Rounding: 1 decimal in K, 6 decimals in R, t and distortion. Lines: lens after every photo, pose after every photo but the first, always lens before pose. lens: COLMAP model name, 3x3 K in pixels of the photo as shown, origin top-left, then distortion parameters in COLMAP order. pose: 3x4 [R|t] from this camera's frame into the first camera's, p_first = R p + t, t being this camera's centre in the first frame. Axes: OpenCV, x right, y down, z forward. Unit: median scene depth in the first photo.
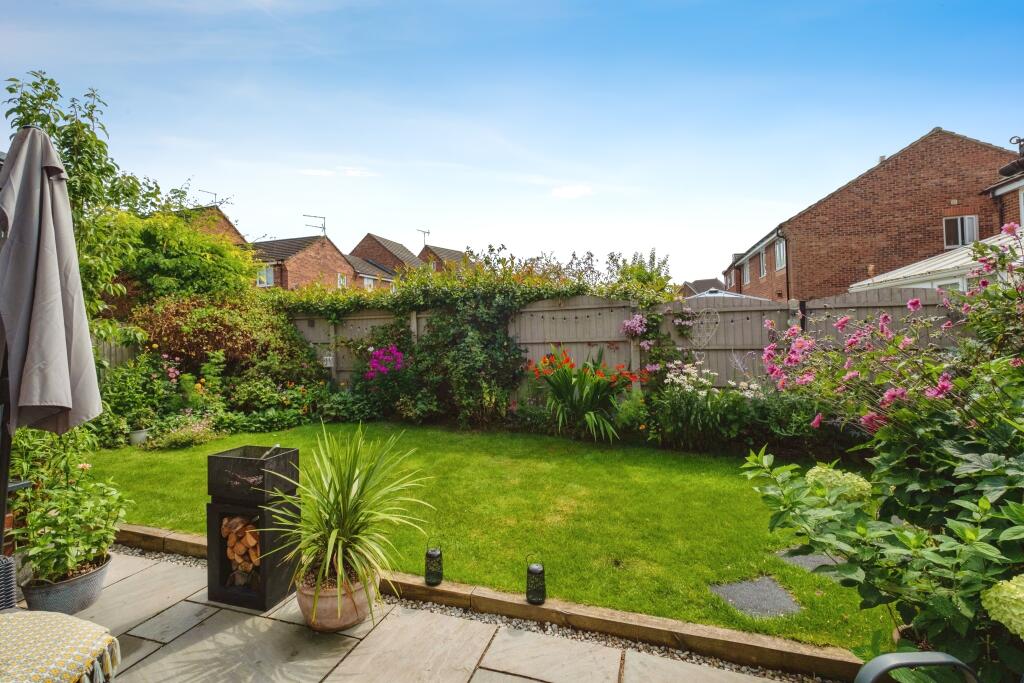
lens RADIAL K [[457.2, 0, 506.6], [0, 457.2, 312.8], [0, 0, 1]] dist [-0.000969, -0.000193]
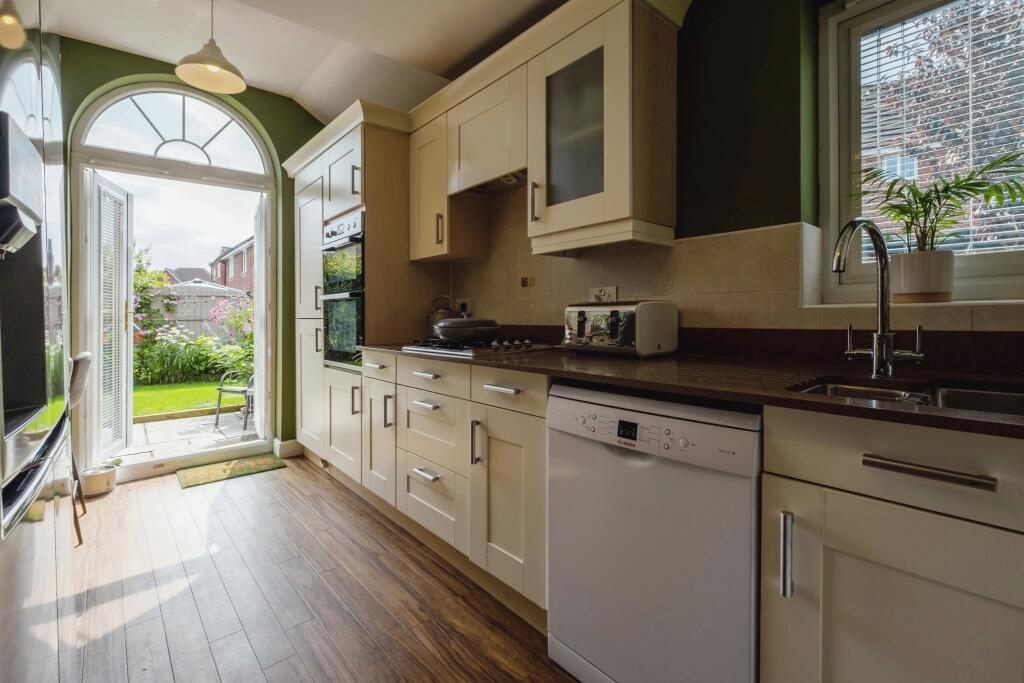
lens RADIAL K [[457.2, 0, 506.6], [0, 457.2, 312.8], [0, 0, 1]] dist [-0.000969, -0.000193]
pose [[0.525148, 0.025346, 0.850633, -0.302290], [-0.038169, 0.999252, -0.006210, 0.024067], [-0.850154, -0.029206, 0.525723, -0.712291]]
